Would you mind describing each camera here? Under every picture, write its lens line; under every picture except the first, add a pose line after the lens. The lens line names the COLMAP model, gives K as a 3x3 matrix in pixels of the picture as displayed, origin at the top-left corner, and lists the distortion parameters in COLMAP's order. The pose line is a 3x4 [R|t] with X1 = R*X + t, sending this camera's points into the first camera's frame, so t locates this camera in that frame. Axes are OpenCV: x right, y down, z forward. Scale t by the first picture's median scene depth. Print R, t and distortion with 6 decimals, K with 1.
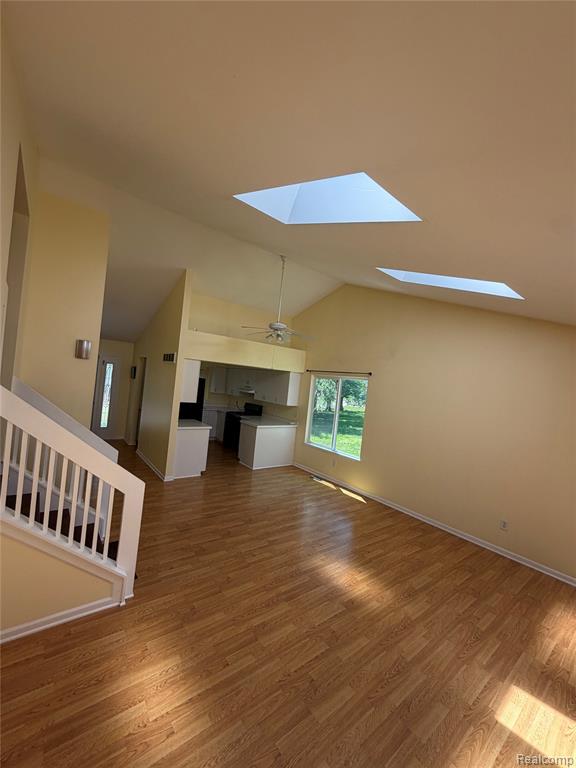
lens RADIAL K [[307.8, 0, 287.6], [0, 307.8, 381.3], [0, 0, 1]] dist [-0.002221, -0.000520]
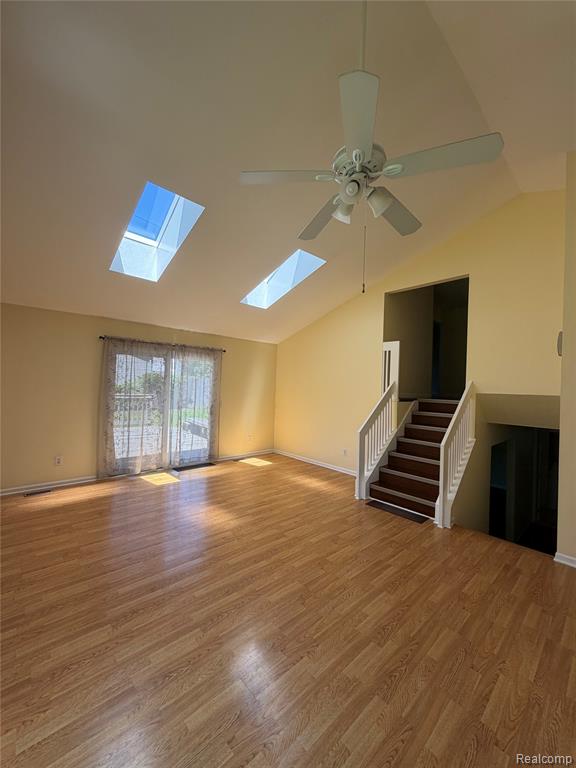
lens RADIAL K [[307.8, 0, 288.9], [0, 307.8, 381.9], [0, 0, 1]] dist [-0.002221, -0.000520]
pose [[-0.988149, -0.132219, -0.077969, 0.038820], [-0.130868, 0.991151, -0.022210, 0.074897], [0.080215, -0.011743, -0.996708, 1.352958]]
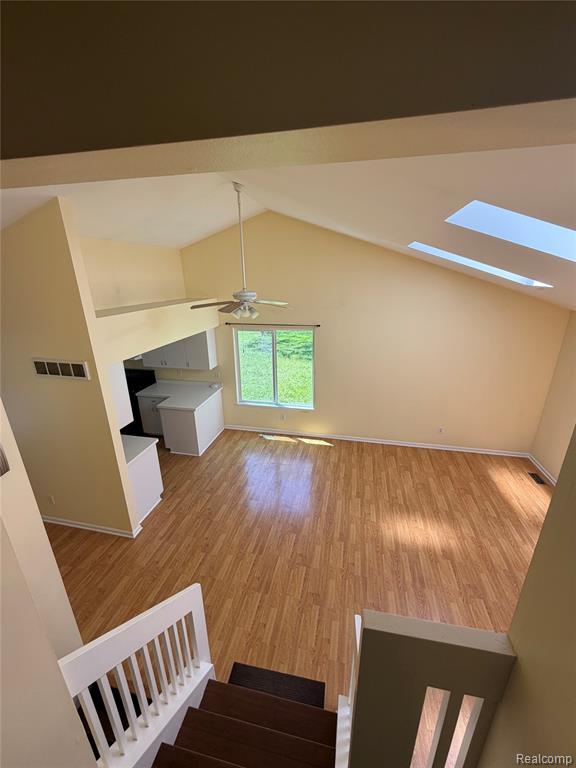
lens RADIAL K [[307.8, 0, 289.2], [0, 307.8, 382.3], [0, 0, 1]] dist [-0.002221, -0.000520]
pose [[0.766701, -0.306796, 0.563956, -0.437025], [0.083219, 0.918511, 0.386539, -0.266628], [-0.636588, -0.249428, 0.729754, 0.354008]]
